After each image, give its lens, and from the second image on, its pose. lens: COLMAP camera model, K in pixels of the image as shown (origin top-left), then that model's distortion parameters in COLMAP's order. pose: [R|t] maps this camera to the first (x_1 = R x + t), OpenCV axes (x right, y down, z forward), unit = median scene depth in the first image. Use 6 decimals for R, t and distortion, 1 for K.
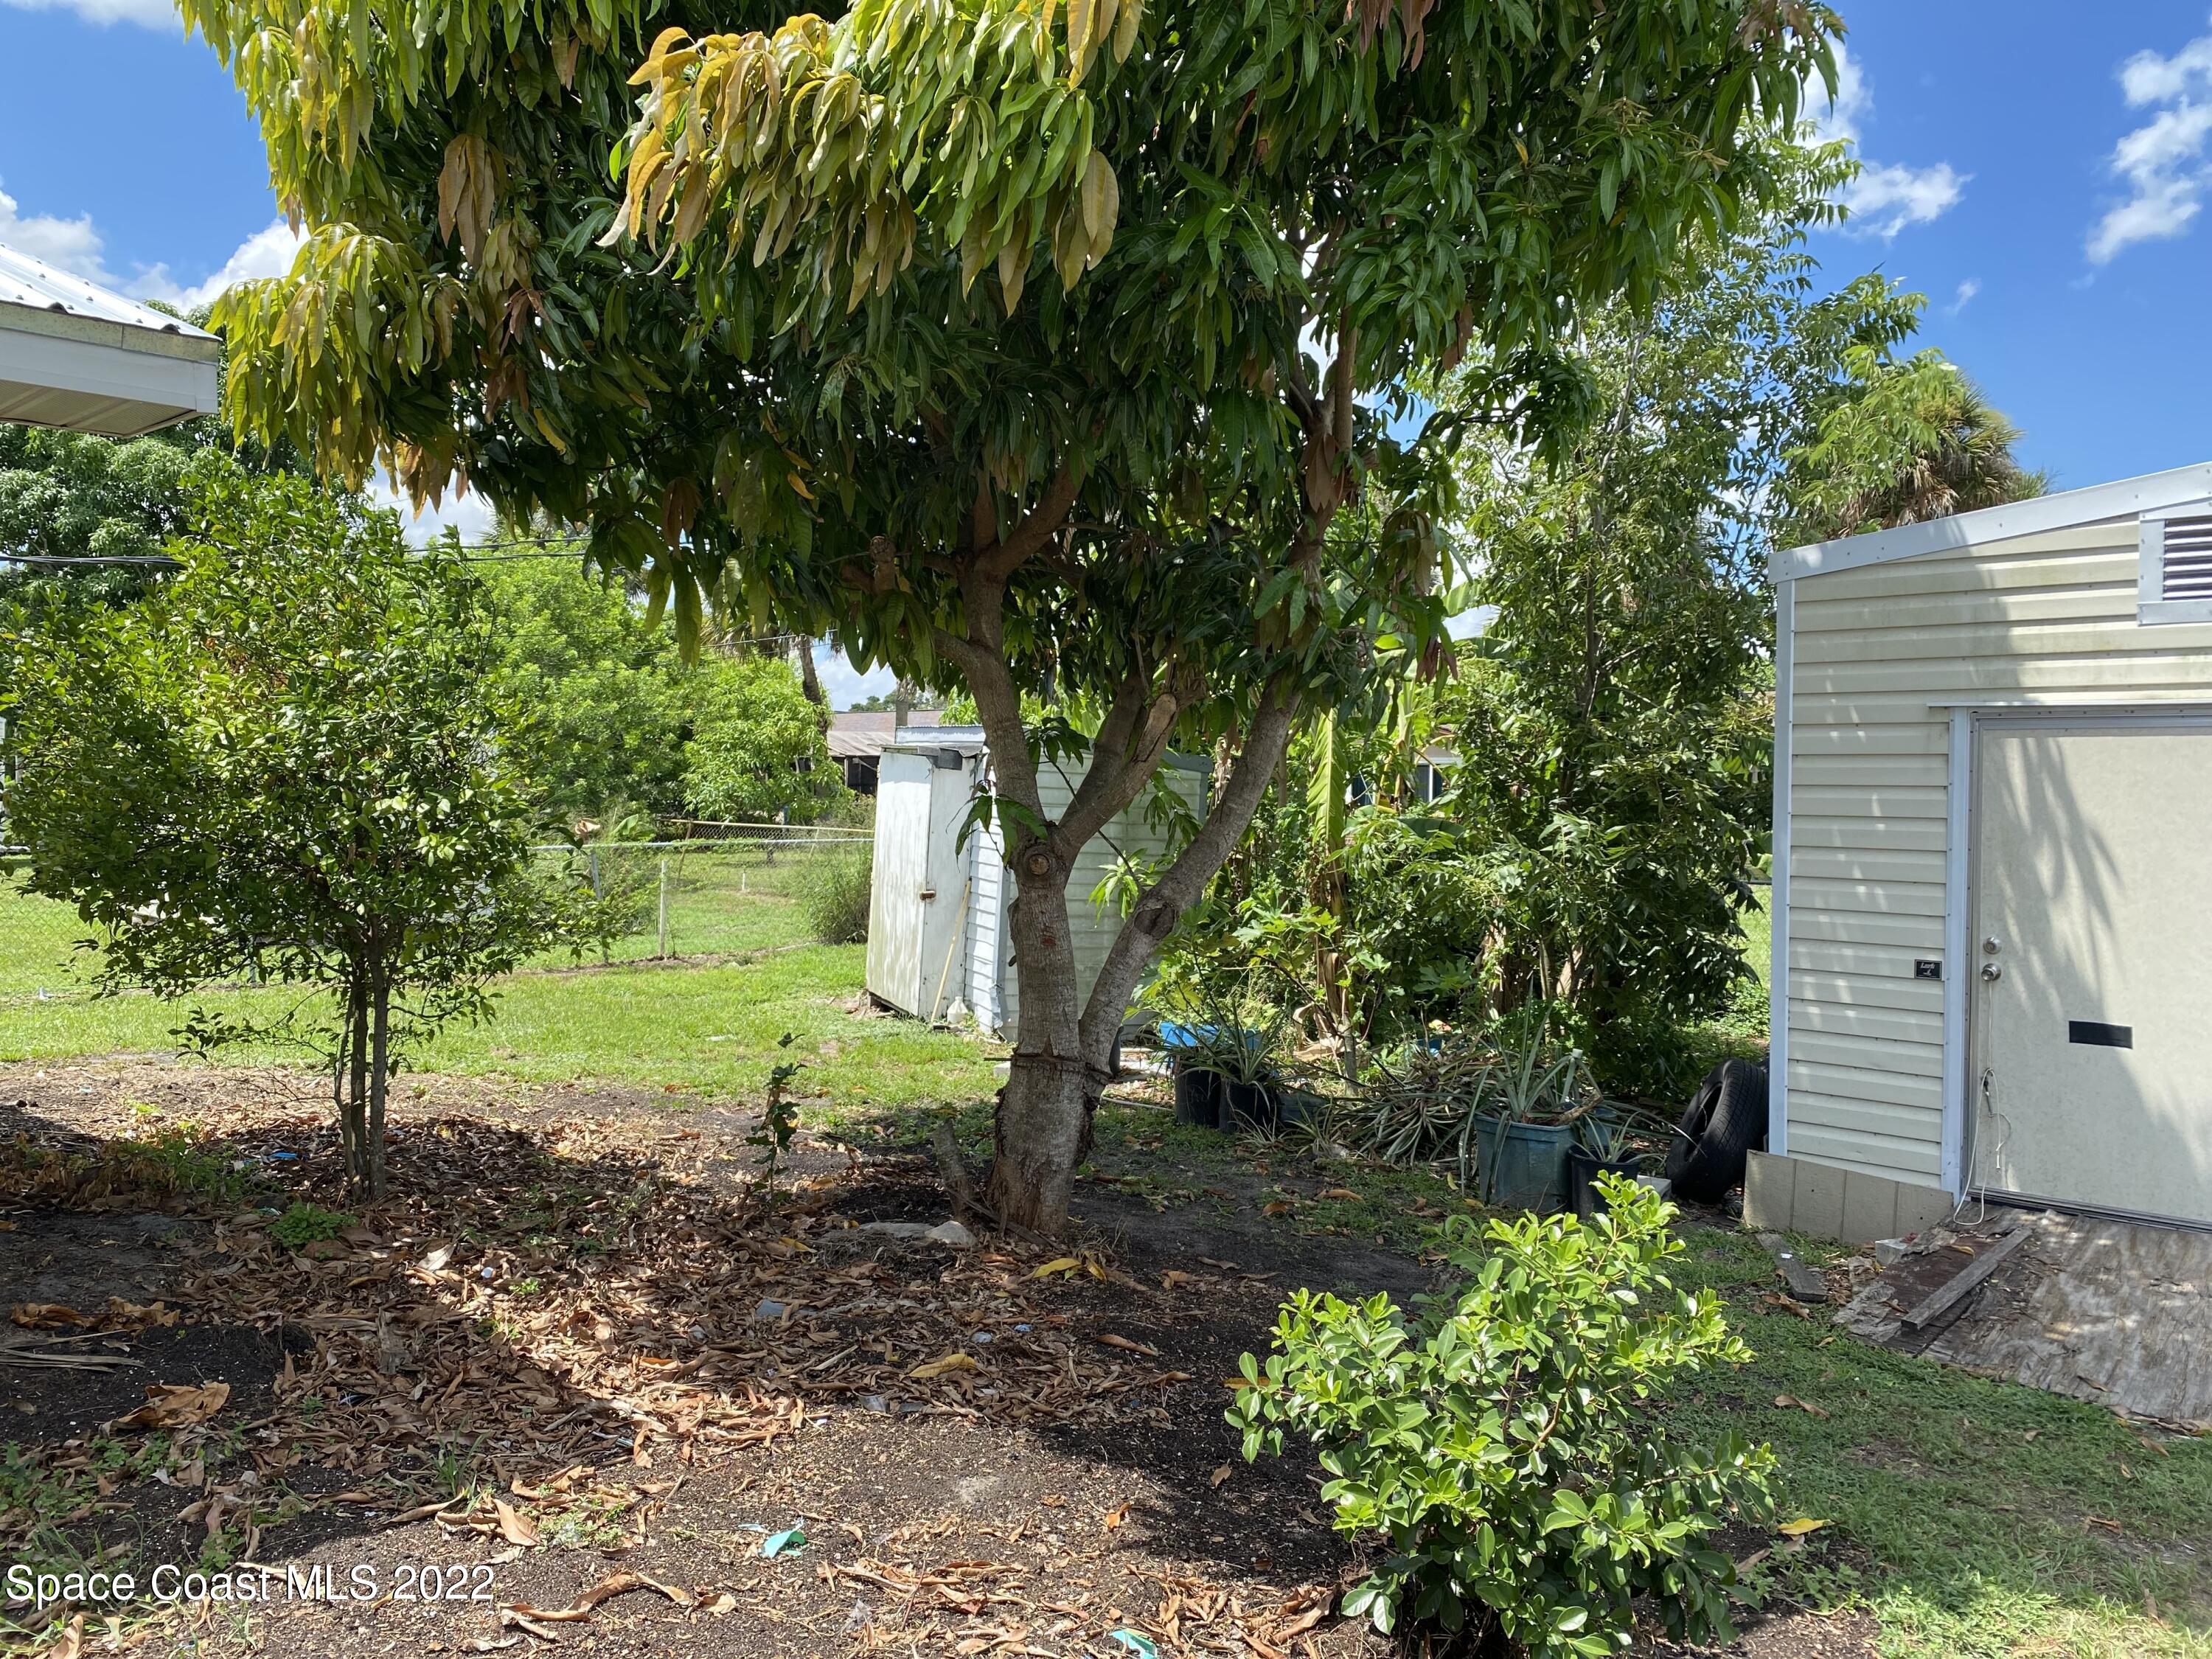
lens RADIAL K [[1711.5, 0, 1089.8], [0, 1711.5, 790.3], [0, 0, 1]] dist [0.019195, -0.005698]
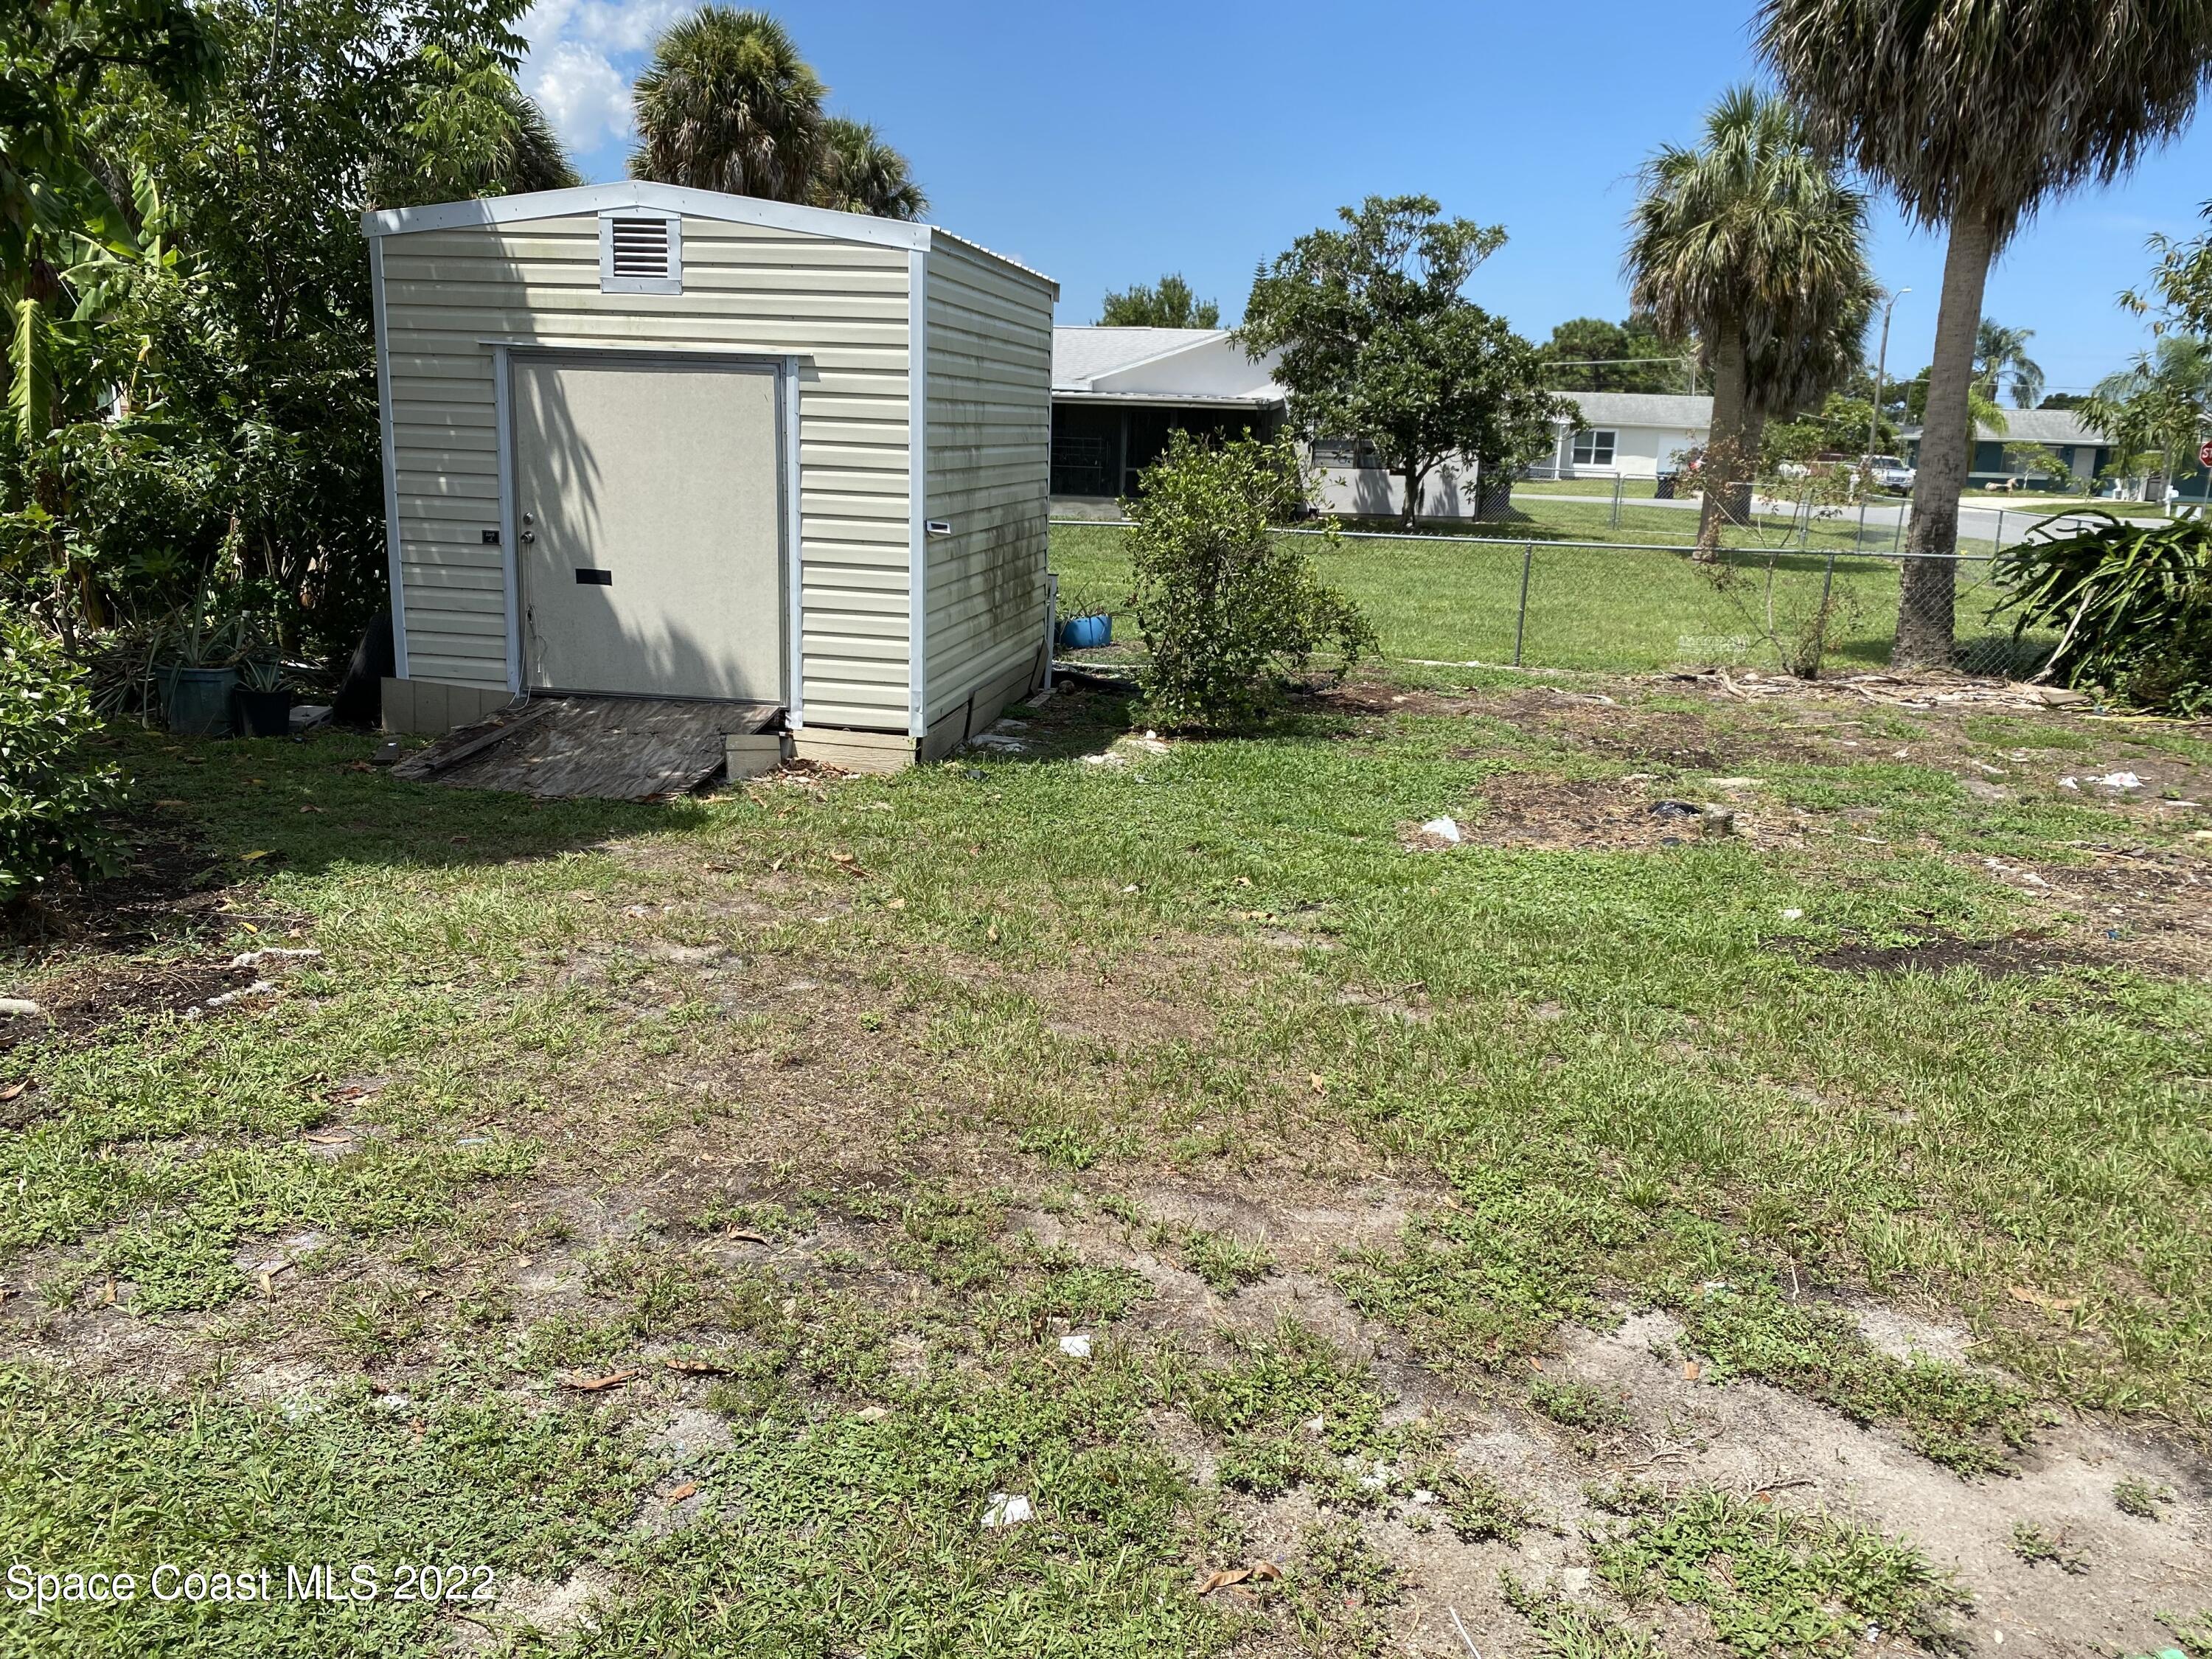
lens RADIAL K [[1711.5, 0, 1086.5], [0, 1711.5, 807.6], [0, 0, 1]] dist [0.019195, -0.005698]
pose [[0.828655, -0.101874, 0.550411, 0.043298], [-0.024882, 0.975623, 0.218036, 0.000819], [-0.559207, -0.194372, 0.805920, -0.199015]]
